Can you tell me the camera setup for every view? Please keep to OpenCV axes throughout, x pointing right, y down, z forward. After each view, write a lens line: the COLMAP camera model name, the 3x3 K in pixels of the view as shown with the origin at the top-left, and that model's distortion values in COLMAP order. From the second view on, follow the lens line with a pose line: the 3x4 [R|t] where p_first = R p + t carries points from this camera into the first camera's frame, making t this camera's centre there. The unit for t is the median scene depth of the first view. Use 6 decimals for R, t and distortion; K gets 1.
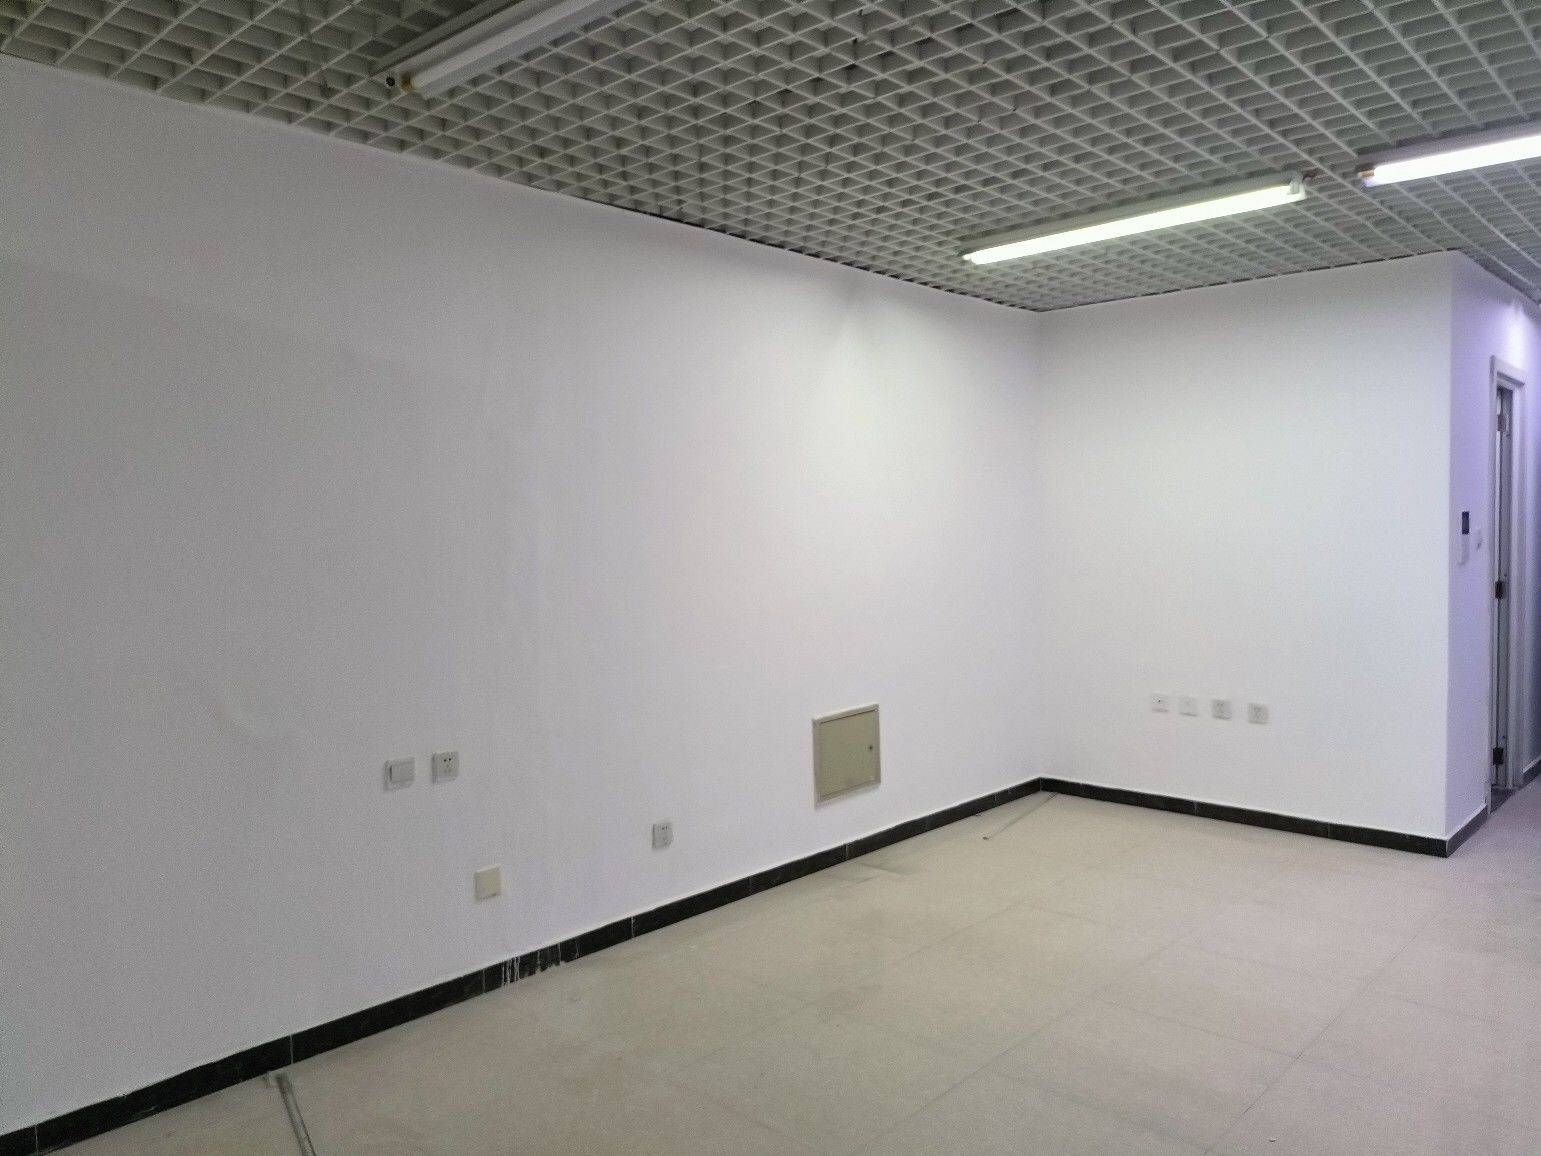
lens RADIAL K [[1106.4, 0, 767.2], [0, 1106.4, 572.5], [0, 0, 1]] dist [-0.006901, 0.008220]
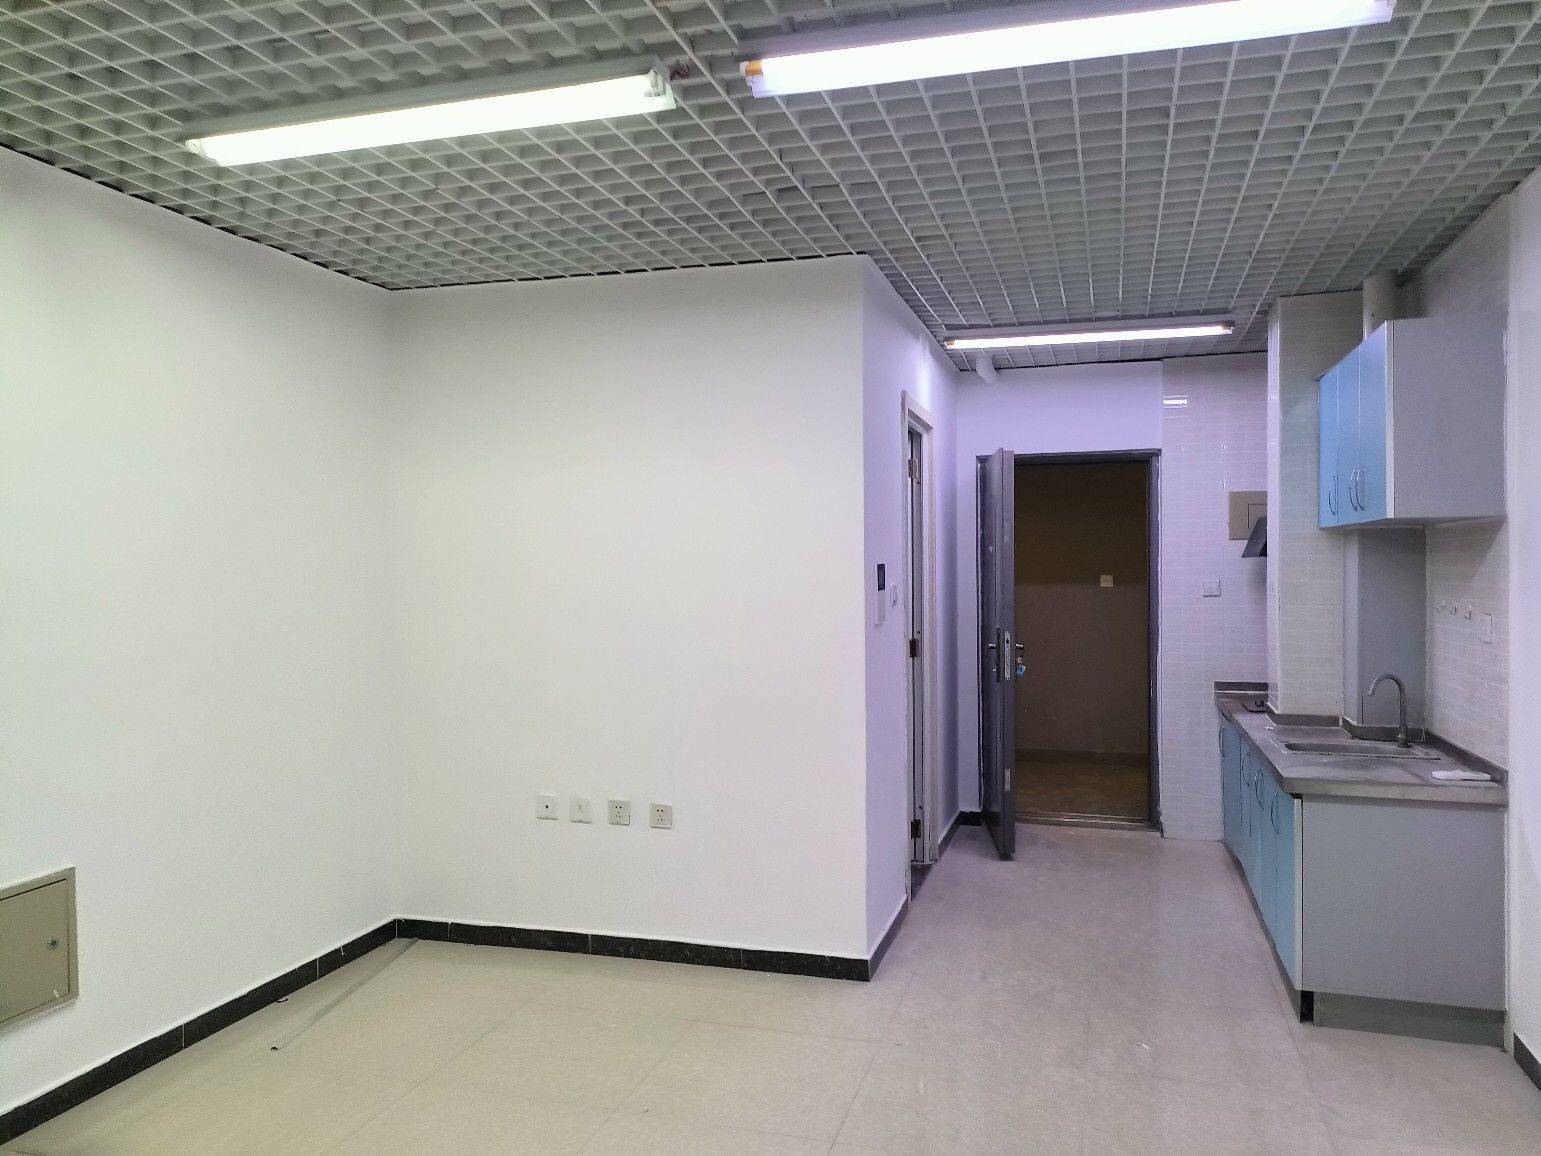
lens RADIAL K [[1122.4, 0, 751.7], [0, 1122.4, 572.2], [0, 0, 1]] dist [0.062133, -0.044969]
pose [[0.901040, 0.006235, 0.433690, 0.148283], [0.011873, 0.999167, -0.039032, -0.014299], [-0.433572, 0.040319, 0.900216, 0.234270]]
